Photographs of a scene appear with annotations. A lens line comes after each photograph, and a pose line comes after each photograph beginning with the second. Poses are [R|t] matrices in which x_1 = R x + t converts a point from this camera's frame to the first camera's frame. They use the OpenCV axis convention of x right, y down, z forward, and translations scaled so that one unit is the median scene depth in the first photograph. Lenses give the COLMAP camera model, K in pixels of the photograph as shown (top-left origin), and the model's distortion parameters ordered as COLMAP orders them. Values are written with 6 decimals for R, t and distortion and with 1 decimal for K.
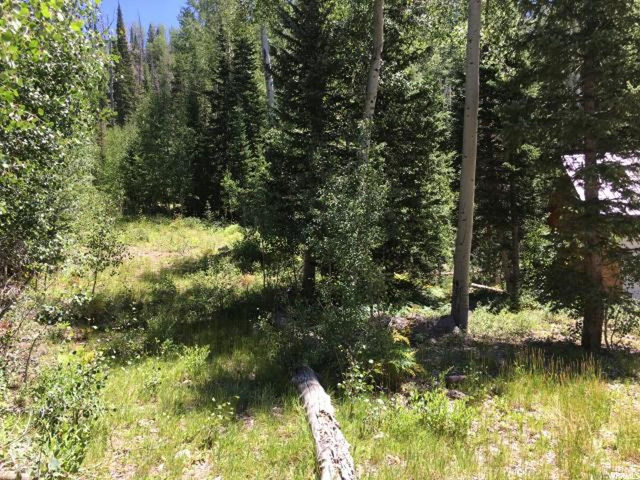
lens RADIAL K [[528.2, 0, 320.0], [0, 528.2, 240.0], [0, 0, 1]] dist [0.055080, -0.081775]
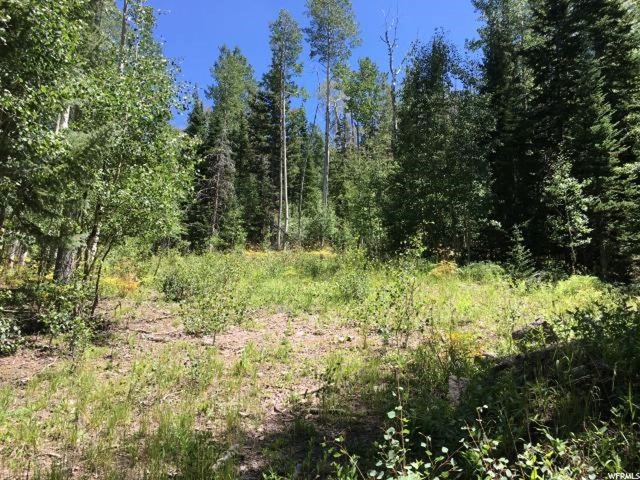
lens RADIAL K [[528.2, 0, 320.0], [0, 528.2, 240.0], [0, 0, 1]] dist [0.055080, -0.081775]
pose [[0.814838, -0.044290, -0.577995, -0.081947], [-0.036114, 0.991262, -0.126870, 0.004714], [0.578563, 0.124252, 0.806118, 0.515116]]
